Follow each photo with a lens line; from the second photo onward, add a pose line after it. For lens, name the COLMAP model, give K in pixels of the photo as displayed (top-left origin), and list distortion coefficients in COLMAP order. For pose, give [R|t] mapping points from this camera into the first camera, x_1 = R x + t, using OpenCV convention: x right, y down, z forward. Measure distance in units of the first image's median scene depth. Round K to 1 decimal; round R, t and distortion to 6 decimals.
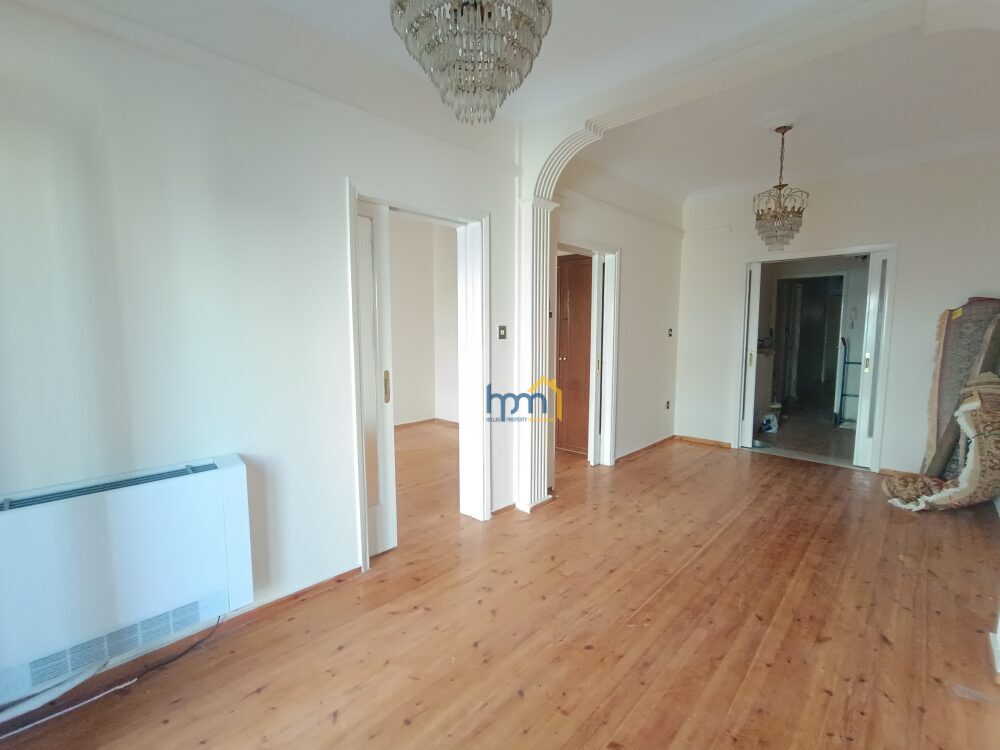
lens RADIAL K [[451.6, 0, 492.8], [0, 451.6, 374.5], [0, 0, 1]] dist [-0.002677, -0.001660]
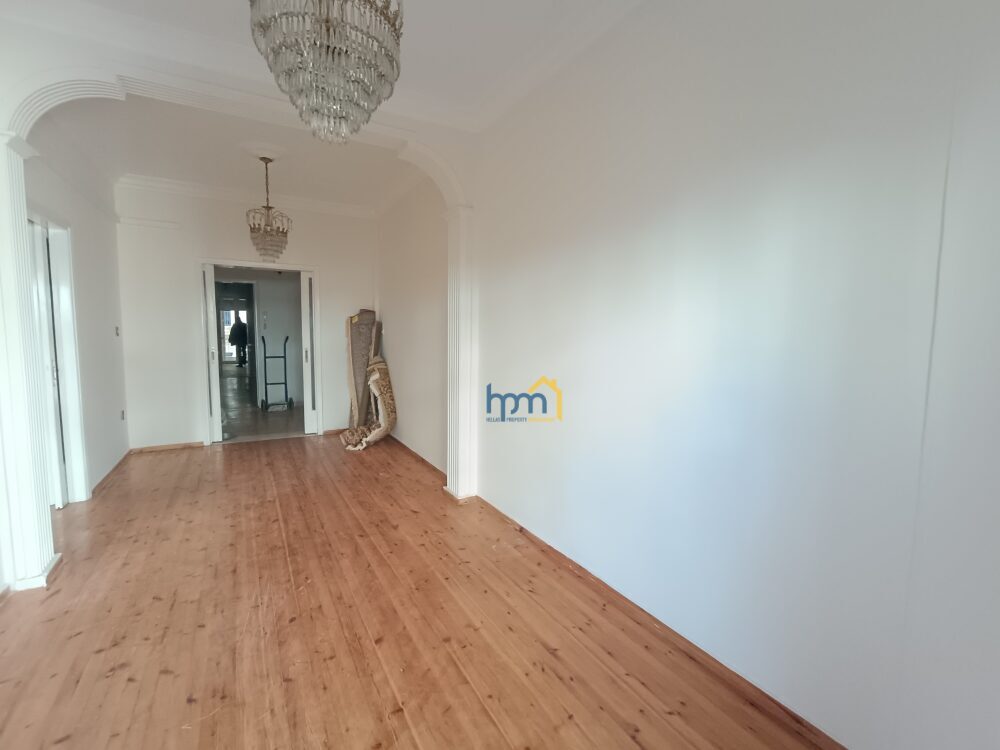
lens RADIAL K [[451.6, 0, 502.5], [0, 451.6, 378.6], [0, 0, 1]] dist [-0.002677, -0.001660]
pose [[0.275971, -0.094083, 0.956550, -0.428420], [0.087168, 0.993547, 0.072573, -0.003034], [-0.957205, 0.063353, 0.282391, 0.119105]]
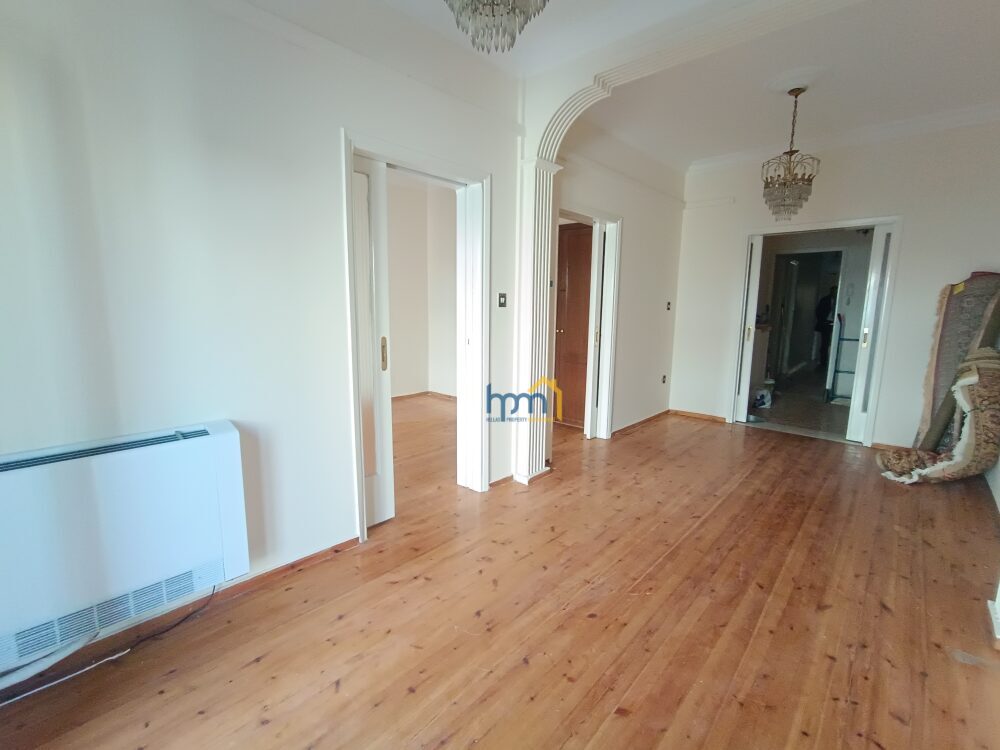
lens RADIAL K [[451.6, 0, 493.4], [0, 451.6, 374.9], [0, 0, 1]] dist [-0.002677, -0.001660]
pose [[0.999703, 0.007985, 0.023026, -0.021794], [-0.009169, 0.998616, 0.051787, 0.017629], [-0.022580, -0.051982, 0.998393, 0.027603]]
